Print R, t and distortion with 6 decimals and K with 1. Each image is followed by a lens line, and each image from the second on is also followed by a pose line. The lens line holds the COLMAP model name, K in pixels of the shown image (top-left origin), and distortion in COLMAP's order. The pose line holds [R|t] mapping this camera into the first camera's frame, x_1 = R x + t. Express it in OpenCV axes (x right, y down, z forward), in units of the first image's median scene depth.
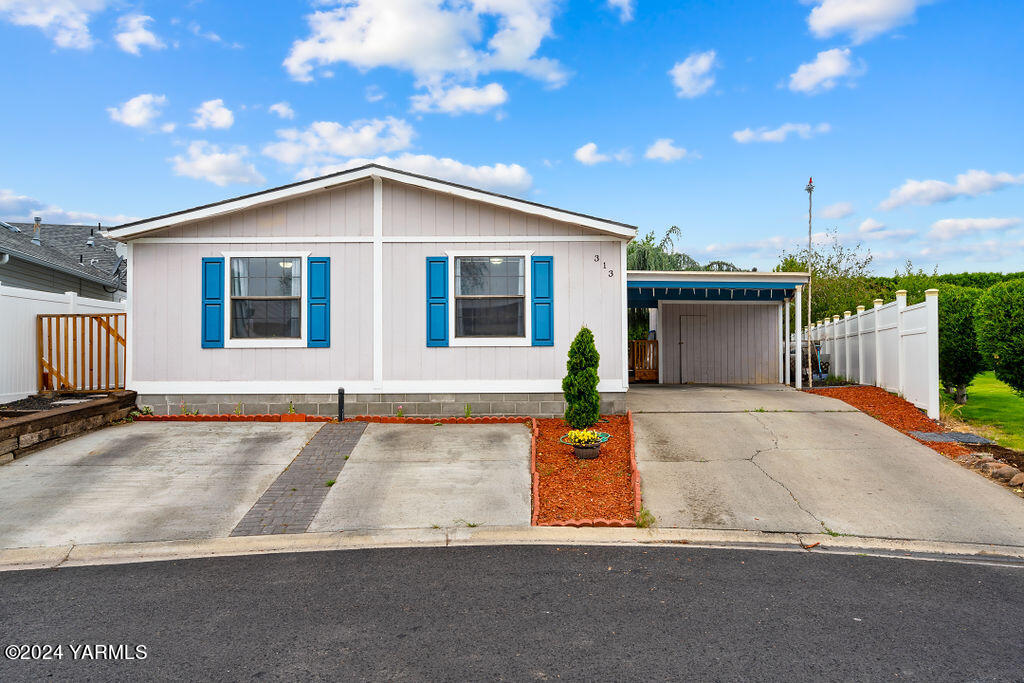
lens RADIAL K [[646.7, 0, 509.9], [0, 646.7, 360.6], [0, 0, 1]] dist [0.002503, 0.000432]
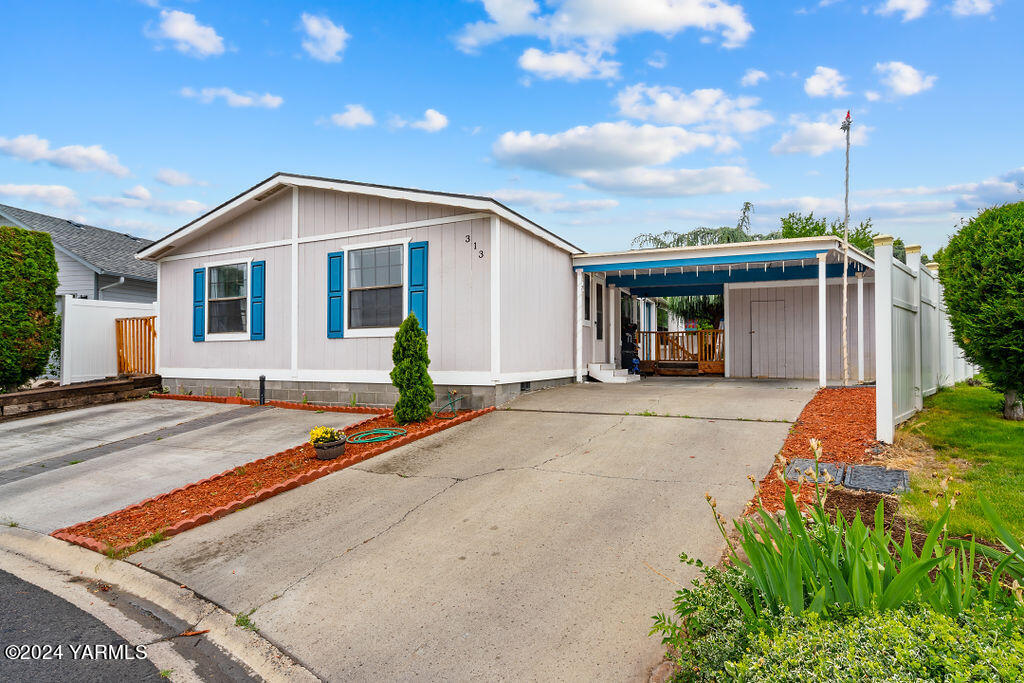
lens RADIAL K [[527.9, 0, 511.0], [0, 527.9, 356.3], [0, 0, 1]] dist [-0.000975, 0.000402]
pose [[0.895914, 0.001586, -0.444225, 0.524889], [0.000720, 0.999987, 0.005022, 0.004367], [0.444227, -0.004819, 0.895901, 0.358556]]
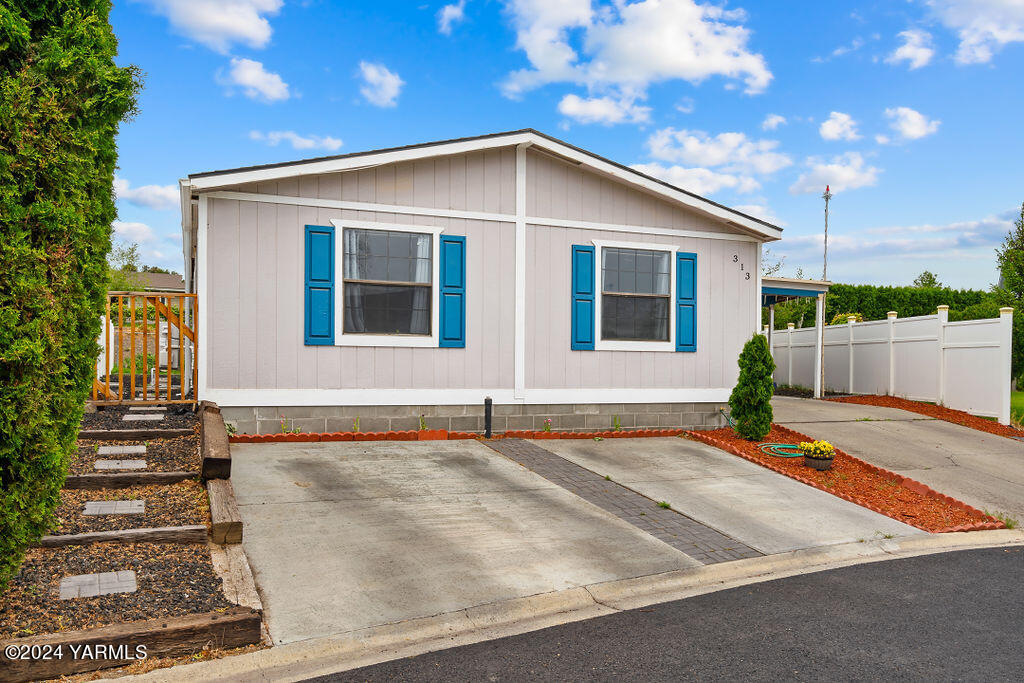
lens RADIAL K [[799.7, 0, 513.3], [0, 799.7, 374.6], [0, 0, 1]] dist [0.011099, 0.002916]
pose [[0.929287, 0.010408, 0.369212, -0.592556], [-0.015384, 0.999826, 0.010536, 0.001518], [-0.369038, -0.015471, 0.929286, 0.042042]]
